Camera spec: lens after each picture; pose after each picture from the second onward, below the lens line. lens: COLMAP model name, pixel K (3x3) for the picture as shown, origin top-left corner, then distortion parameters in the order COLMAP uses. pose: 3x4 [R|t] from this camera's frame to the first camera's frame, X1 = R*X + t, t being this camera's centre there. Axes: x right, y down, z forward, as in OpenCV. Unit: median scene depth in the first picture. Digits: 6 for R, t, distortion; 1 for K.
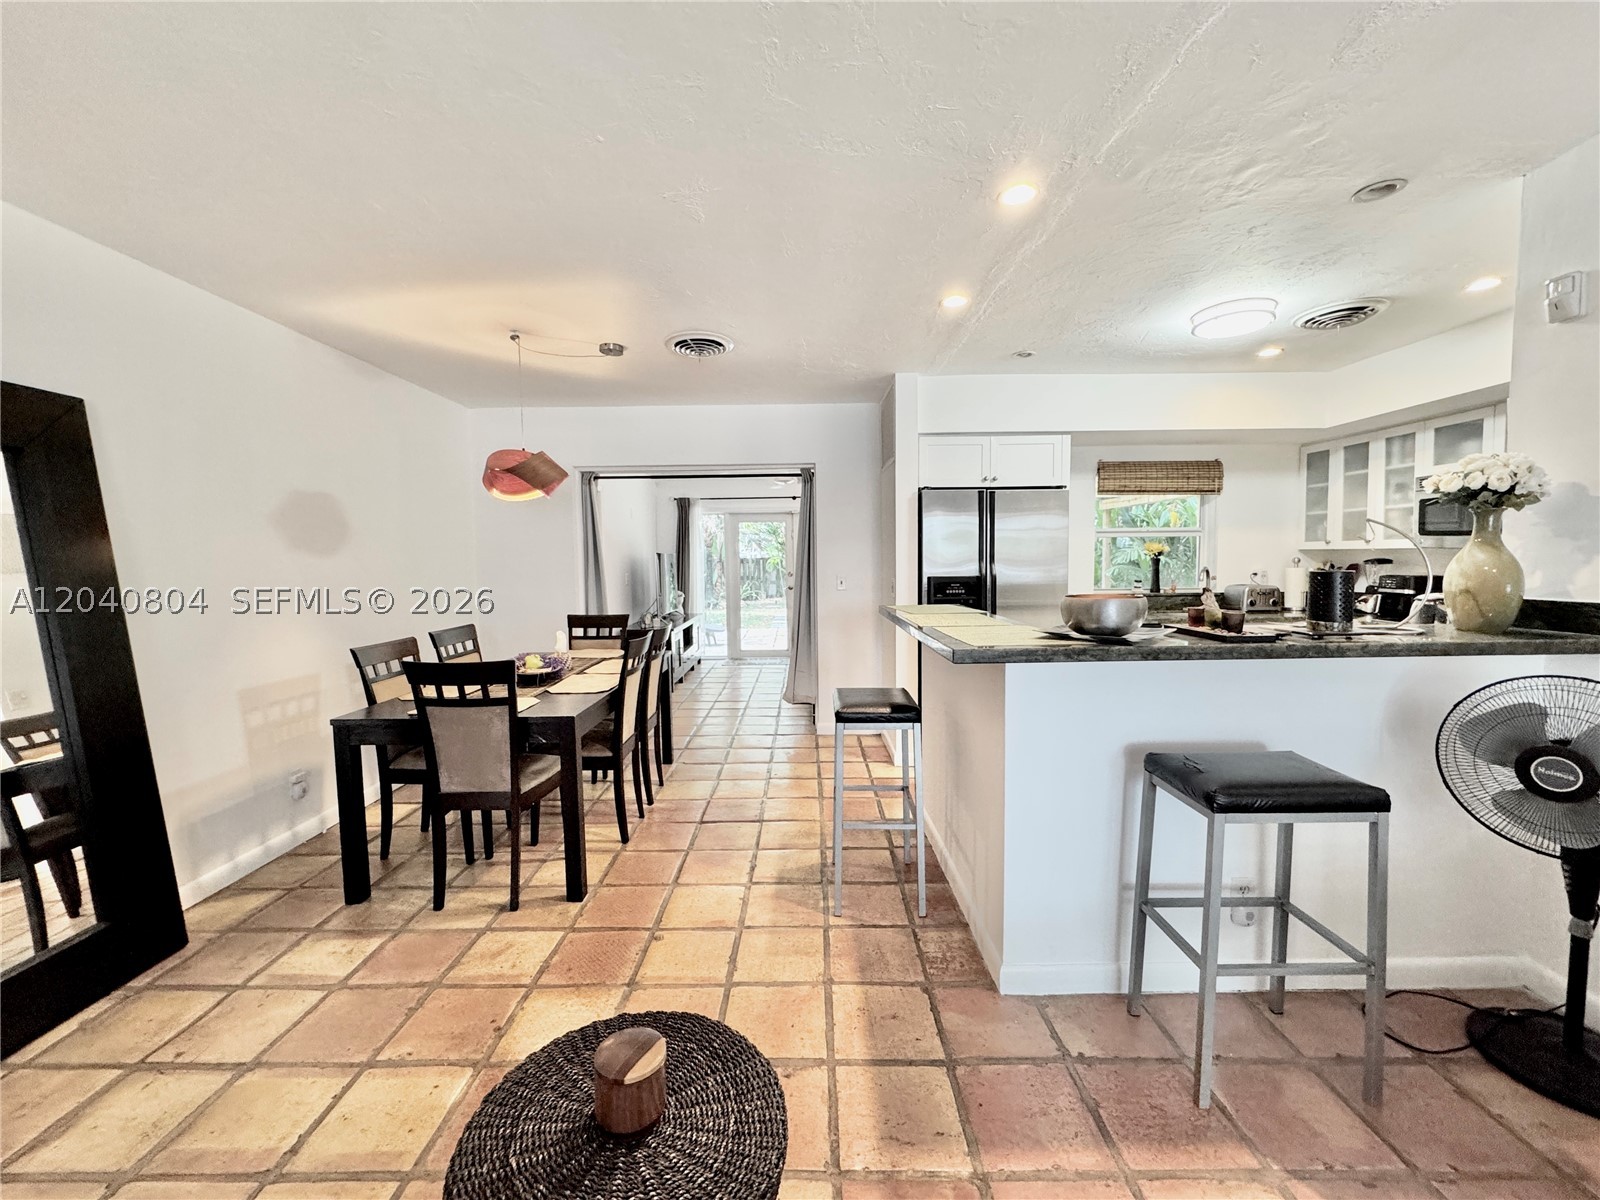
lens RADIAL K [[639.7, 0, 800.0], [0, 639.7, 600.0], [0, 0, 1]] dist [-0.003223, -0.000518]
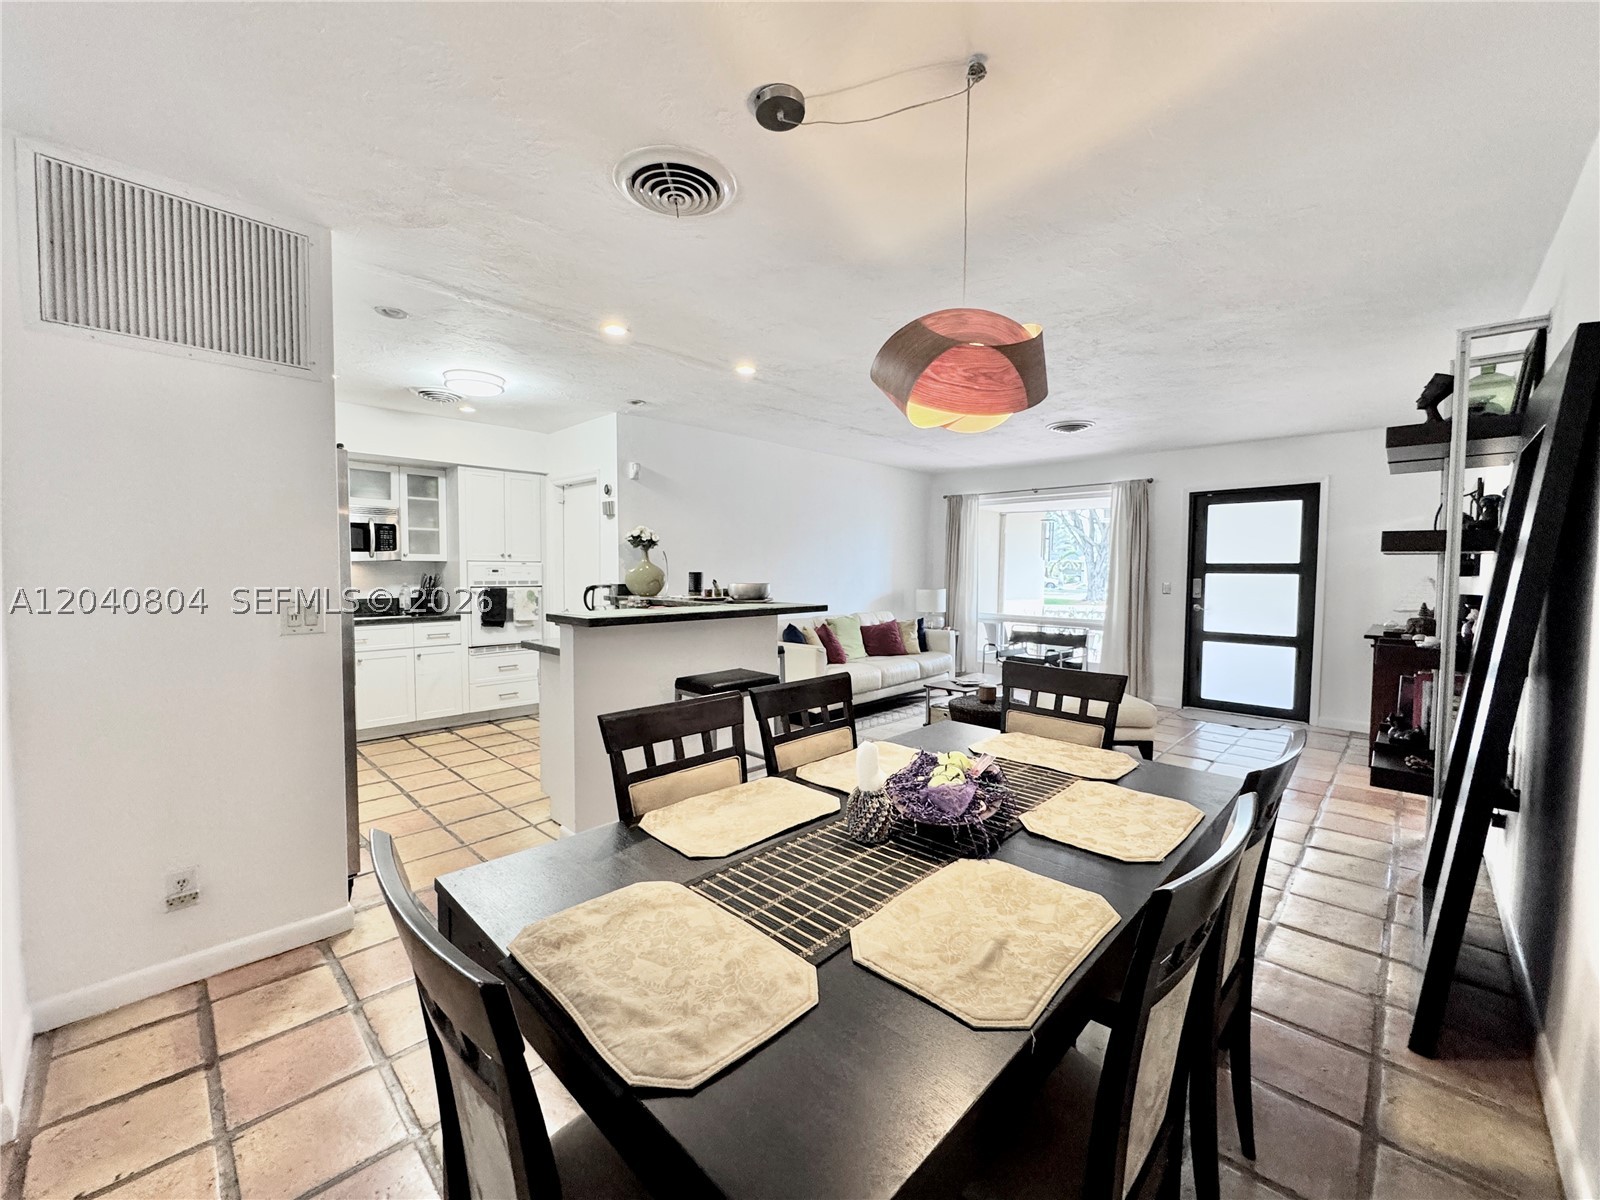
lens RADIAL K [[639.7, 0, 800.0], [0, 639.7, 600.0], [0, 0, 1]] dist [-0.003223, -0.000518]
pose [[-0.723033, -0.026268, 0.690314, -0.595730], [0.047683, 0.994996, 0.087805, -0.069103], [-0.689166, 0.096402, -0.718162, 1.273148]]
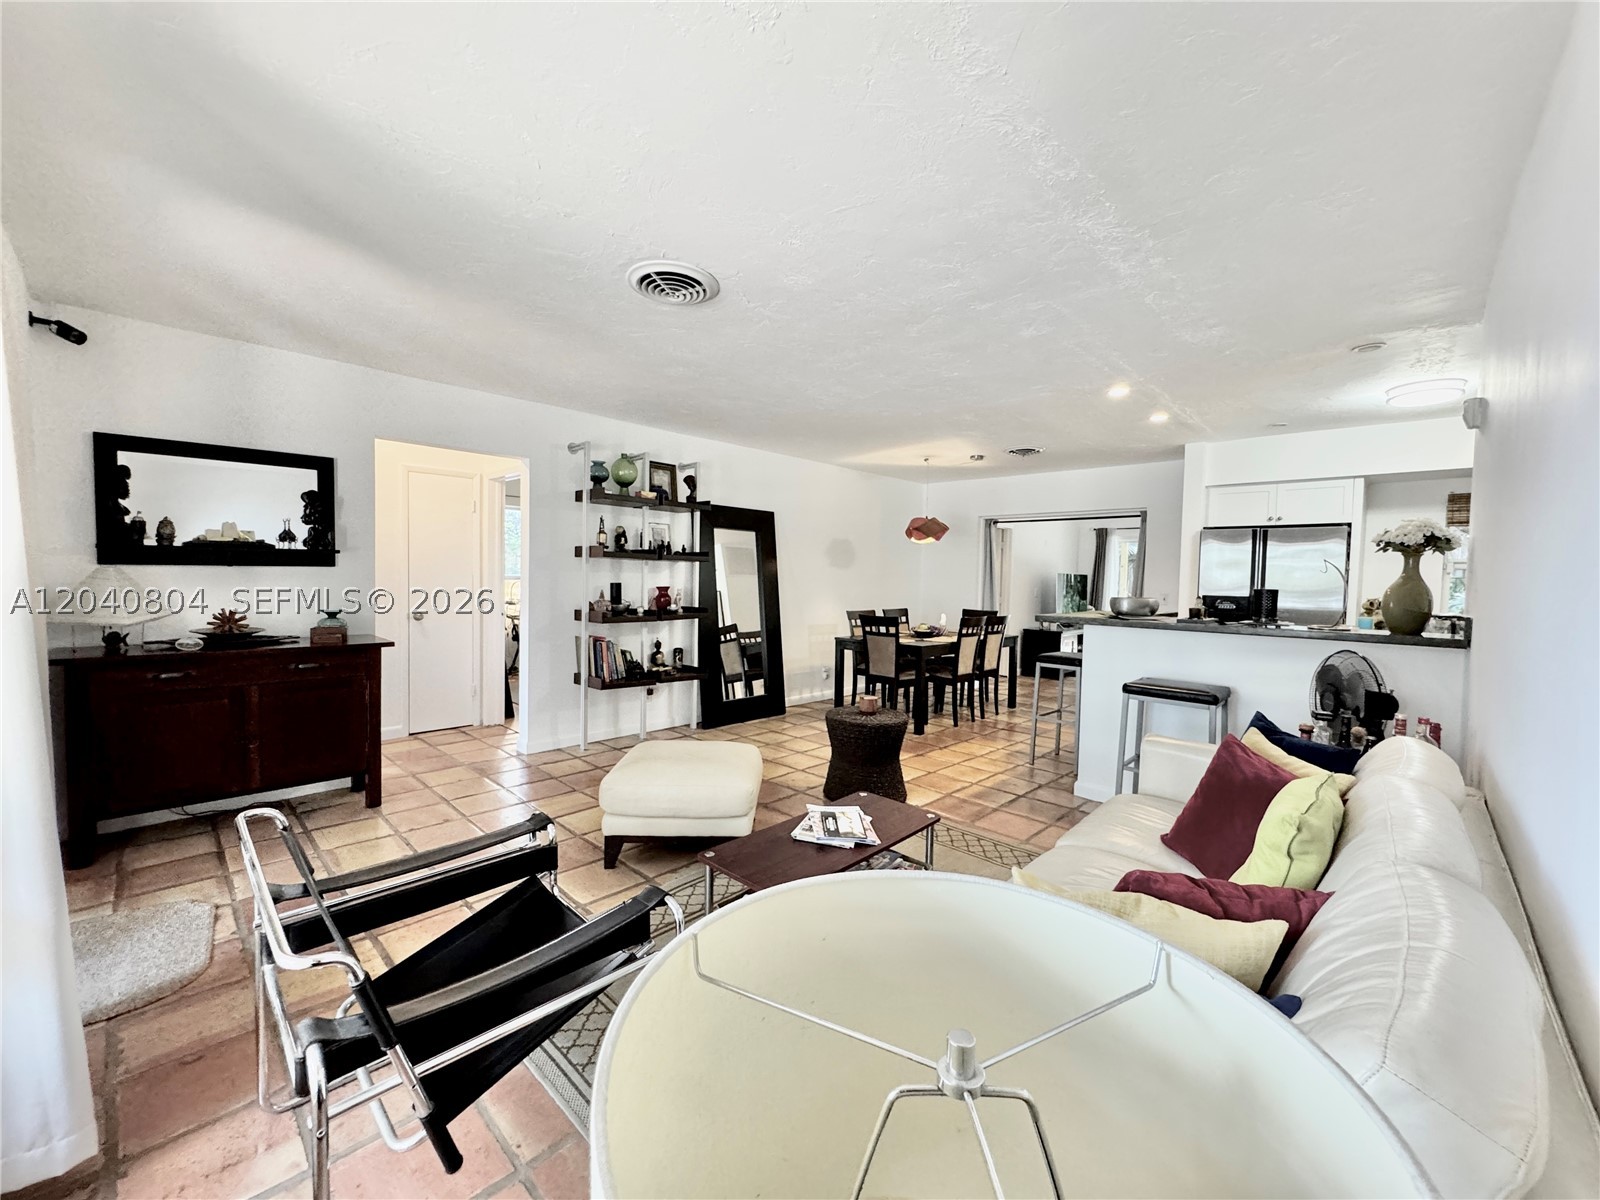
lens RADIAL K [[639.7, 0, 800.0], [0, 639.7, 600.0], [0, 0, 1]] dist [-0.003223, -0.000518]
pose [[0.724126, 0.053638, -0.687579, 0.560985], [-0.074662, 0.997209, -0.000838, 0.040586], [0.685614, 0.051943, 0.726109, -0.580088]]
